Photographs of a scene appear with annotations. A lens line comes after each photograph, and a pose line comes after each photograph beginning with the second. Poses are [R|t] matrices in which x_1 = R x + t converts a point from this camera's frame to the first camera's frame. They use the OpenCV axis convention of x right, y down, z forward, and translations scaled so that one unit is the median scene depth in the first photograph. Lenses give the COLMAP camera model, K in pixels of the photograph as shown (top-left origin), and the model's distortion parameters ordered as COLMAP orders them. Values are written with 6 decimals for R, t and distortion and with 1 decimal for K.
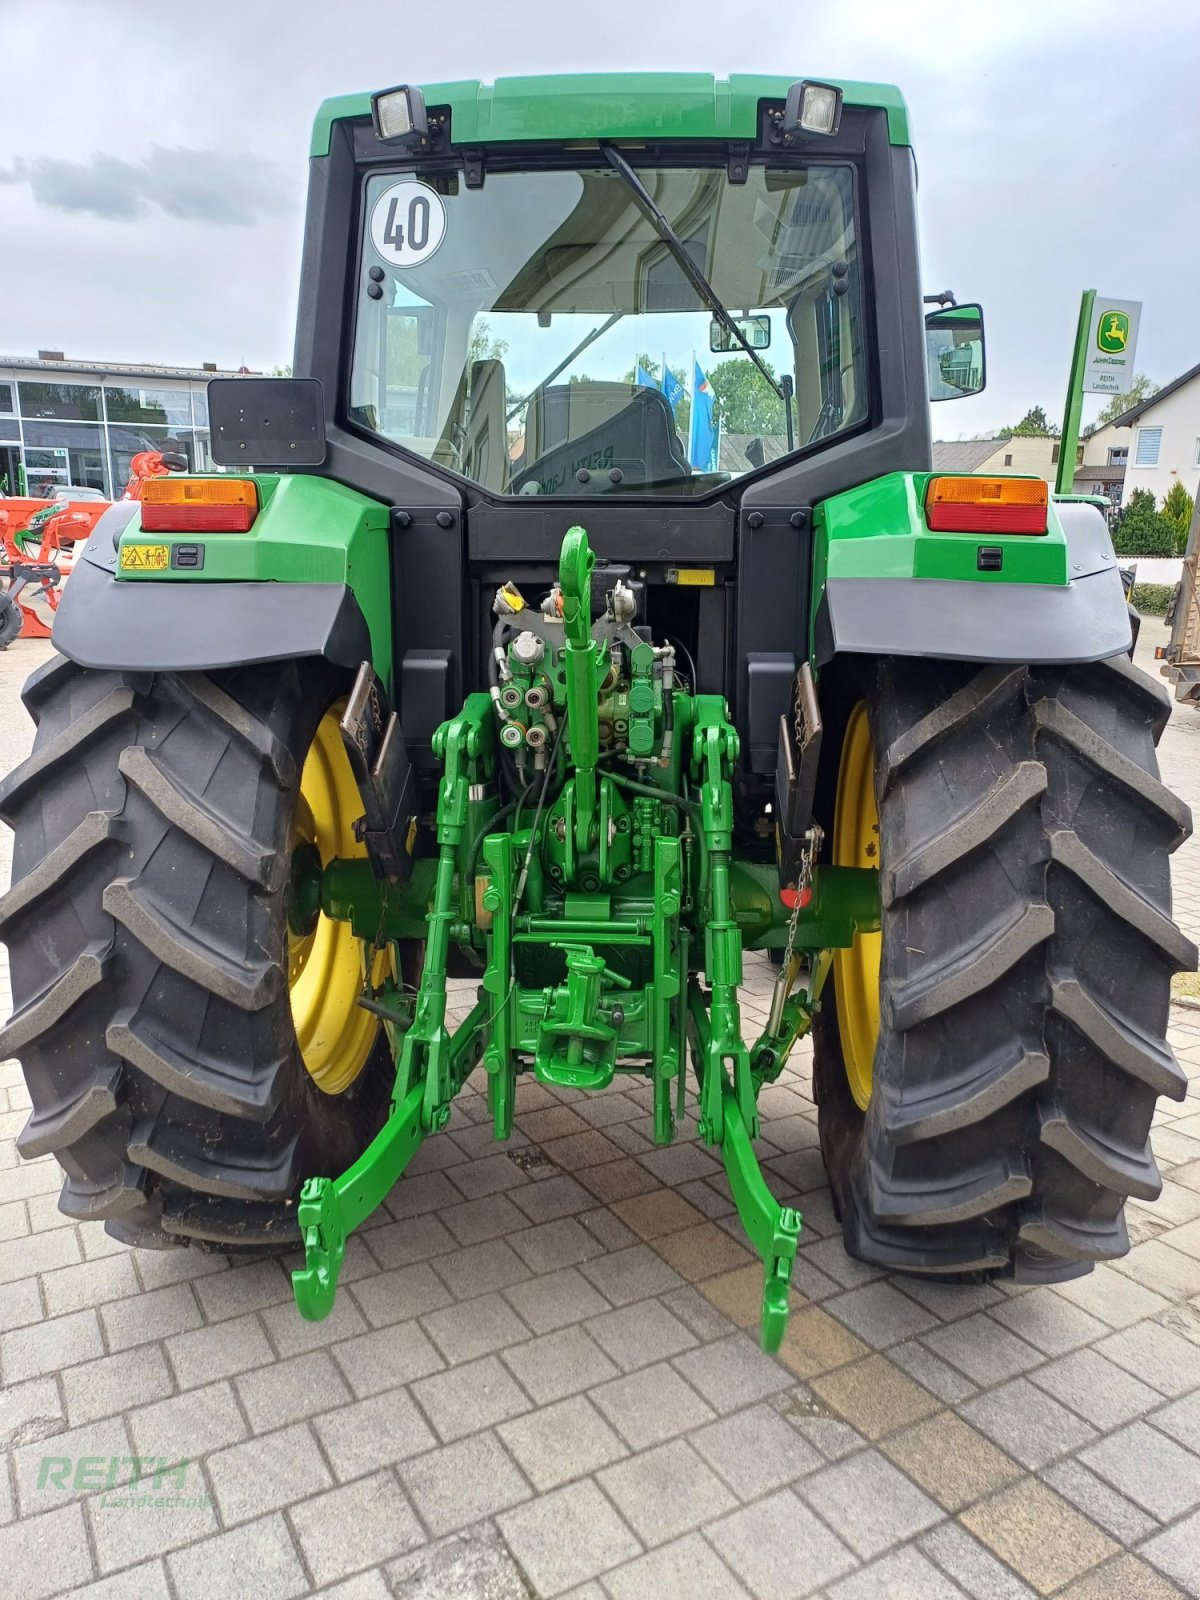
lens RADIAL K [[1186.1, 0, 600.0], [0, 1186.1, 800.0], [0, 0, 1]] dist [0.089239, -0.084508]
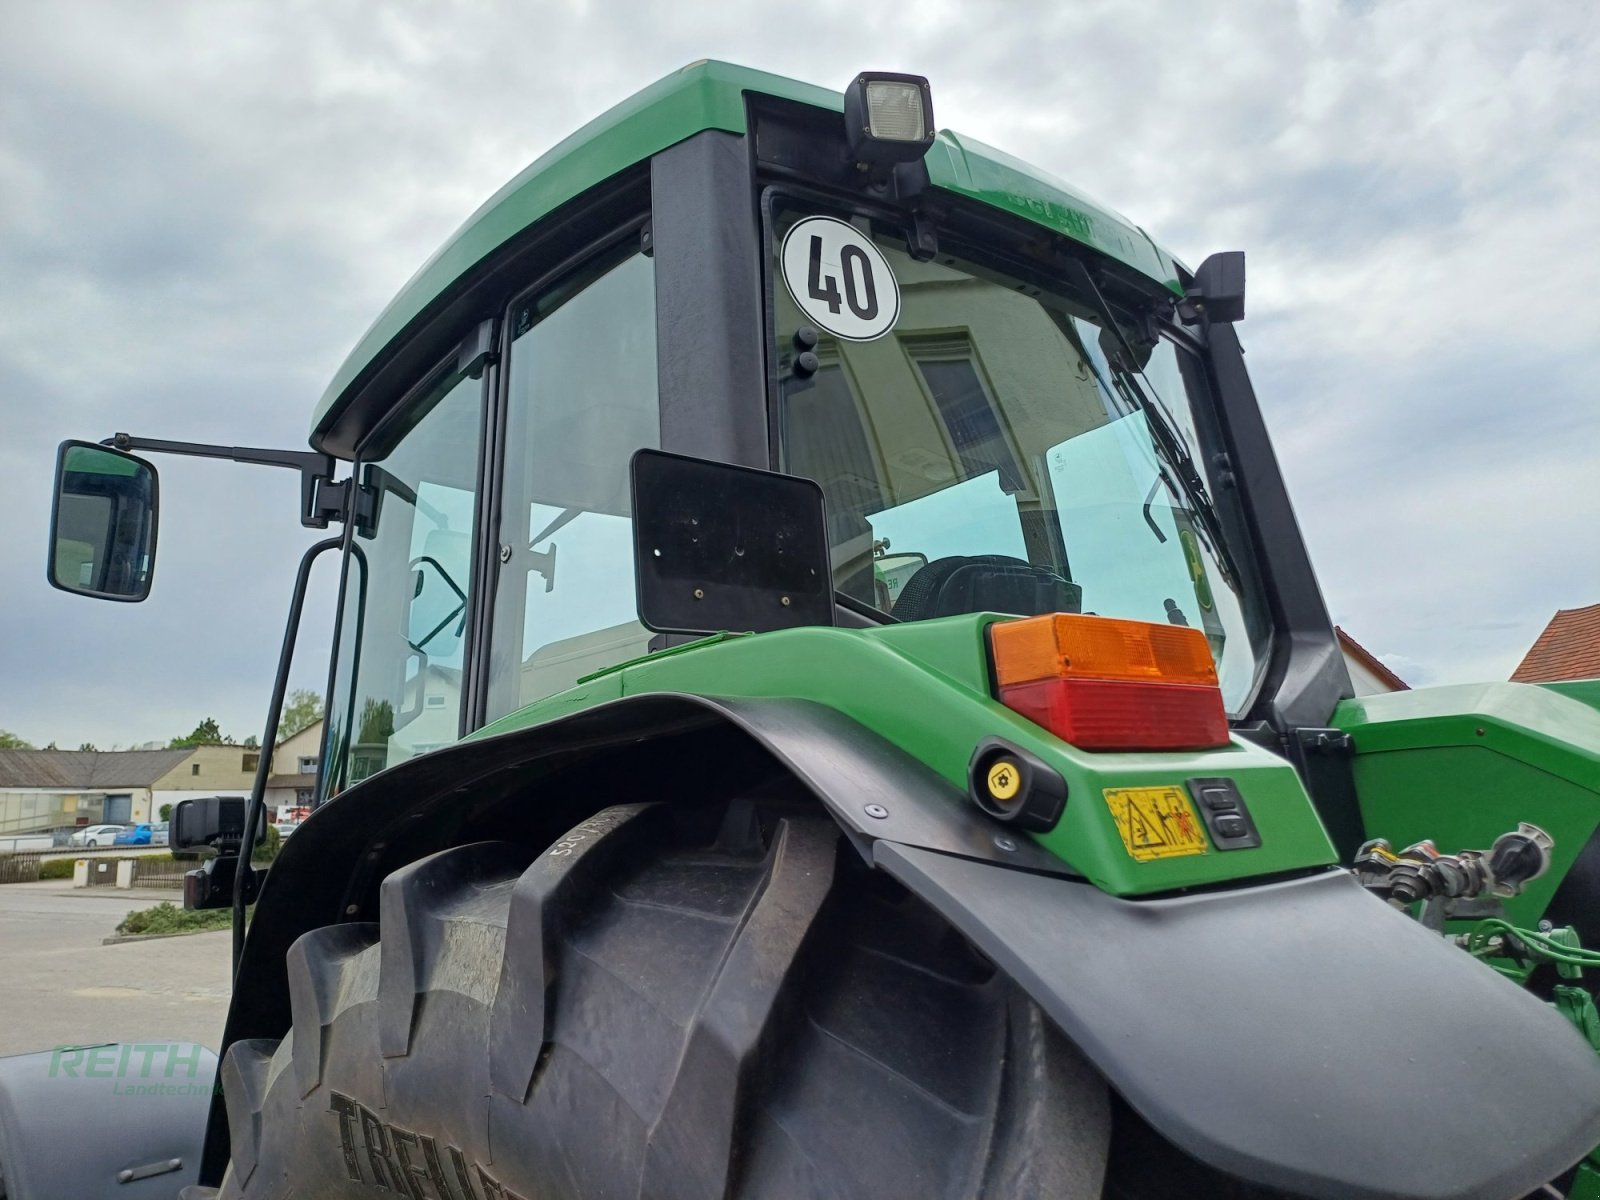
lens RADIAL K [[1186.1, 0, 803.6], [0, 1186.1, 606.9], [0, 0, 1]] dist [0.089239, -0.084508]
pose [[0.691387, 0.080221, 0.718017, -0.582954], [0.212780, 0.927130, -0.308472, -0.146553], [-0.690441, 0.366053, 0.623936, 0.699511]]
